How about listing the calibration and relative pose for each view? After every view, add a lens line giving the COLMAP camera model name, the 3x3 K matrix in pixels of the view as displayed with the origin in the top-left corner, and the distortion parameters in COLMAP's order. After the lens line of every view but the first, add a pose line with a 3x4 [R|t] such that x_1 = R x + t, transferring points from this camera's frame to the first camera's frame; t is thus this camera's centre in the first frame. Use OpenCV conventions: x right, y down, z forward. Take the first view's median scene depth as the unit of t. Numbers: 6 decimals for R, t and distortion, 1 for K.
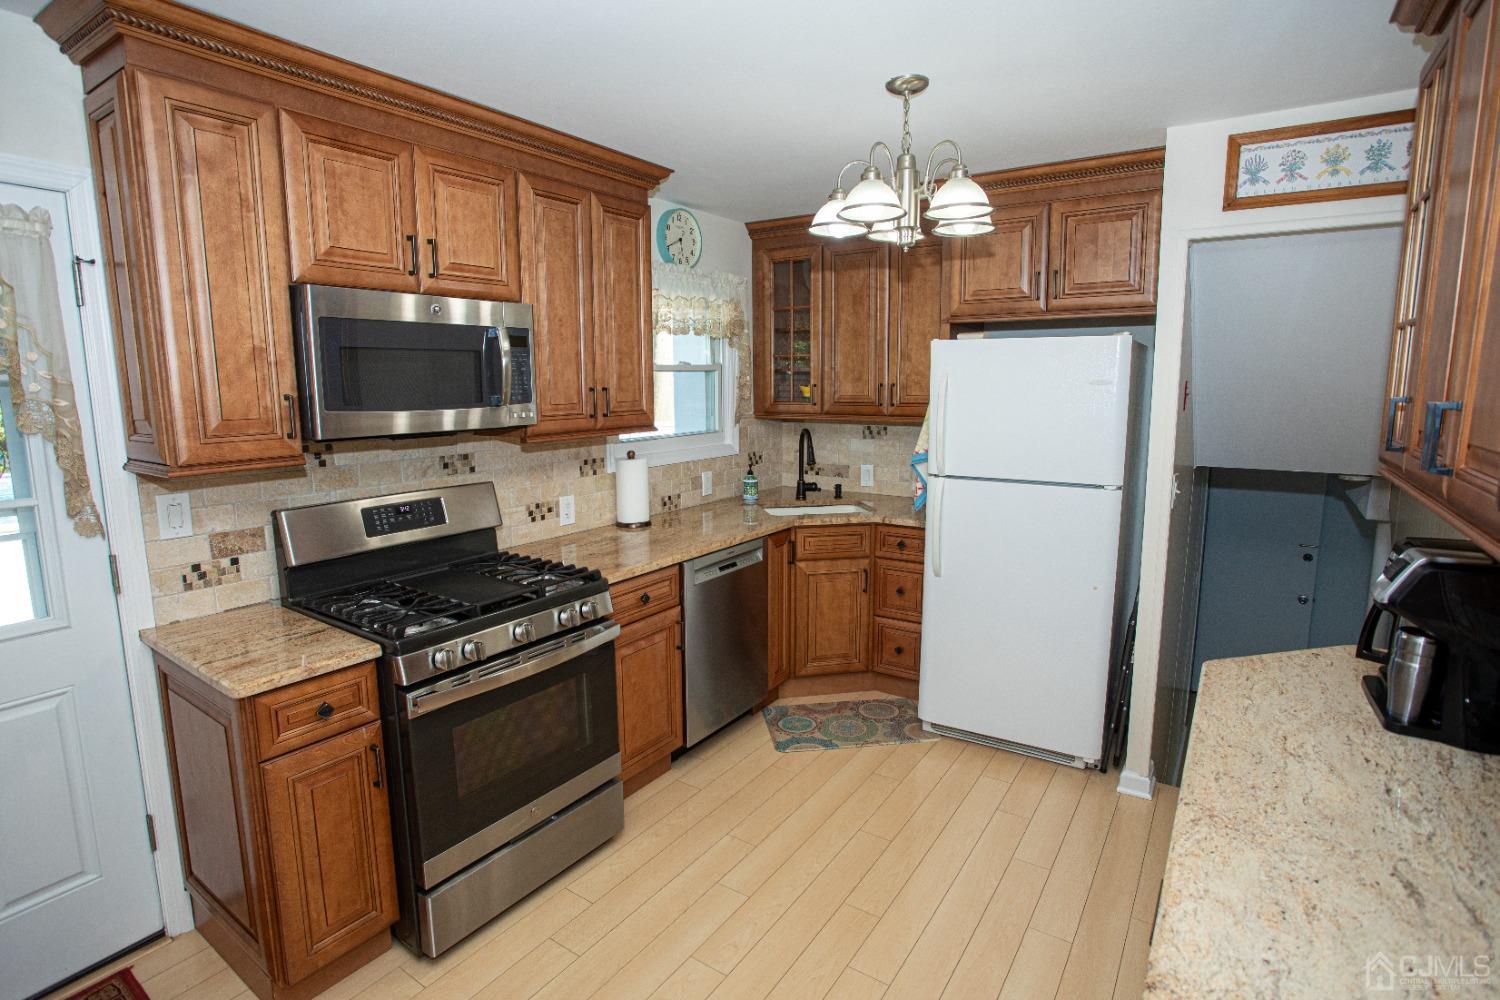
lens RADIAL K [[742.8, 0, 740.5], [0, 742.8, 497.1], [0, 0, 1]] dist [-0.084891, 0.042196]
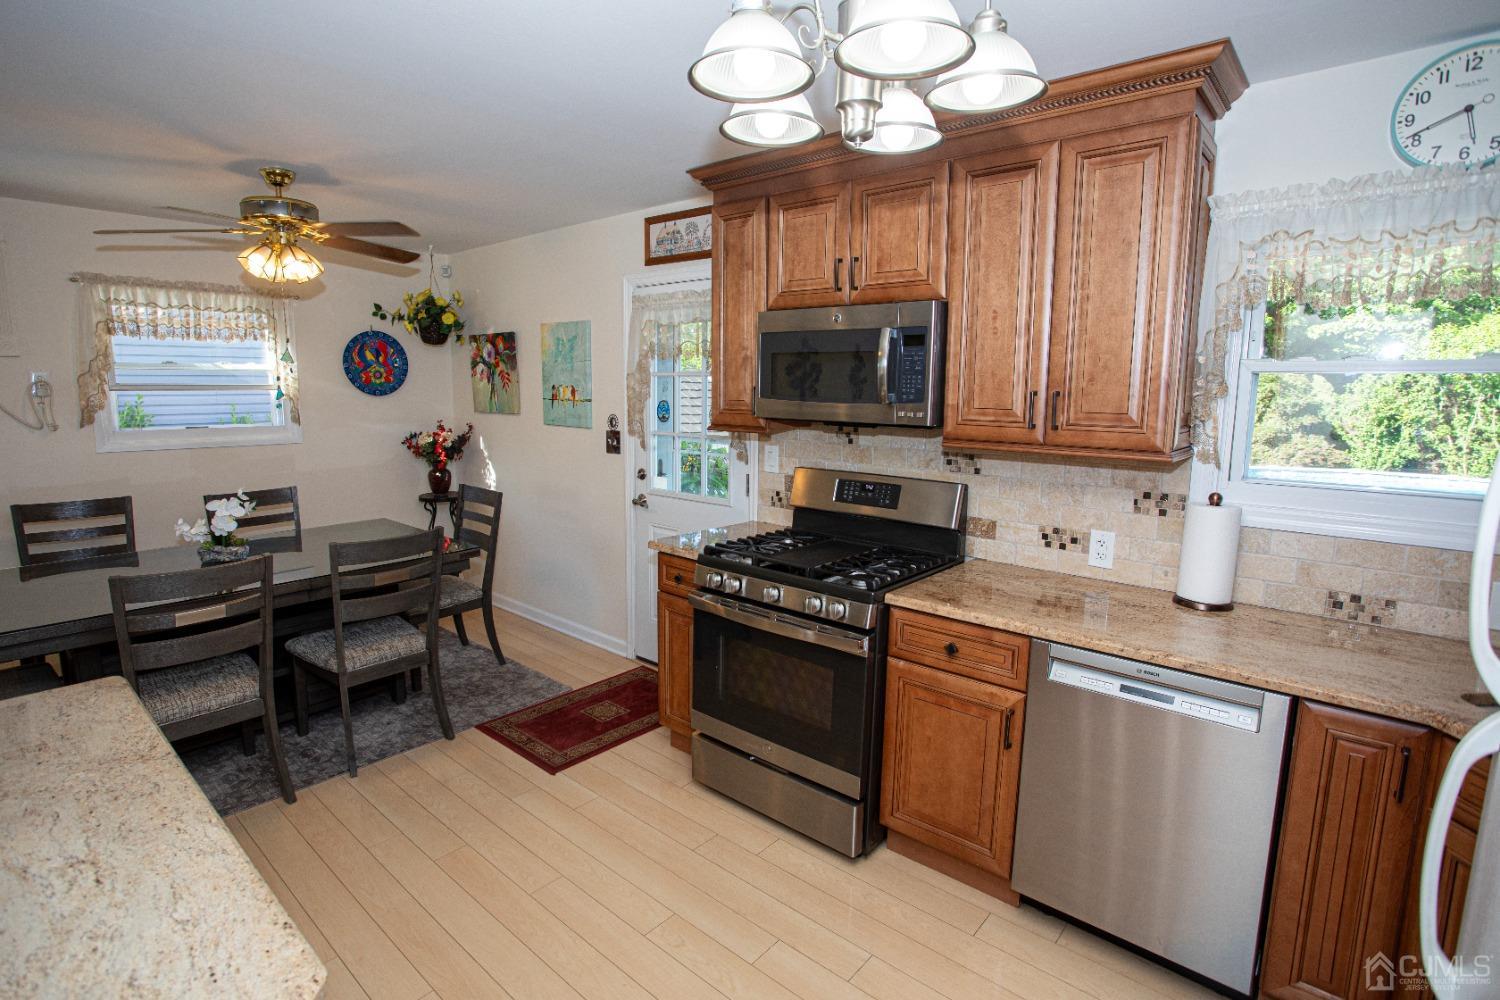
lens RADIAL K [[742.8, 0, 740.5], [0, 742.8, 497.1], [0, 0, 1]] dist [-0.084891, 0.042196]
pose [[-0.122781, 0.154862, -0.980277, 0.563760], [-0.161922, 0.971389, 0.173739, -0.108382], [0.979135, 0.180060, -0.094192, 0.691153]]
